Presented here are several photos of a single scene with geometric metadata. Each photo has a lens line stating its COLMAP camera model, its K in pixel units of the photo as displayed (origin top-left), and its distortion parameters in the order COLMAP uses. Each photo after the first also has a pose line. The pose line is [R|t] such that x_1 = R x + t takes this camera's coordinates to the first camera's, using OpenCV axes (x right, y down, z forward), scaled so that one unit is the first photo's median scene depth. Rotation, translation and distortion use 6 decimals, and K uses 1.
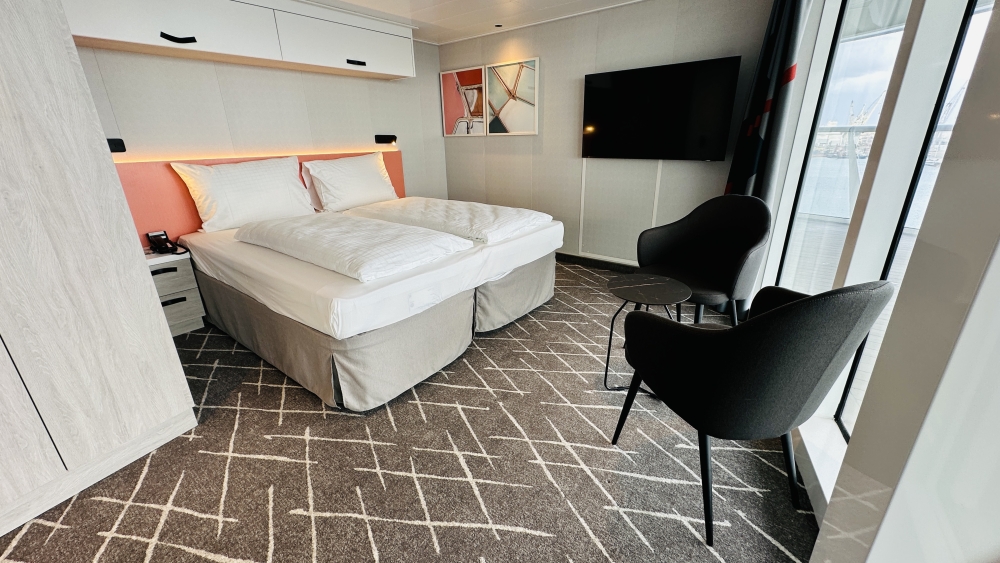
lens RADIAL K [[399.4, 0, 500.0], [0, 399.4, 281.5], [0, 0, 1]] dist [-0.001173, -0.000019]
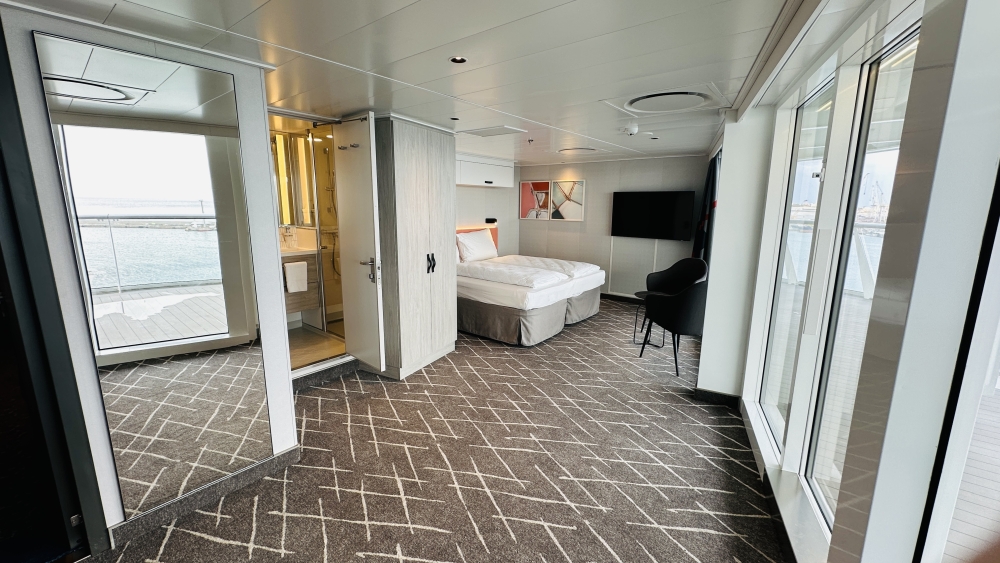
lens RADIAL K [[399.4, 0, 500.0], [0, 399.4, 281.5], [0, 0, 1]] dist [-0.001173, -0.000019]
pose [[0.999516, 0.030996, -0.002635, -0.264617], [-0.031025, 0.987158, -0.156703, 0.169848], [-0.002256, 0.156709, 0.987642, -0.672344]]
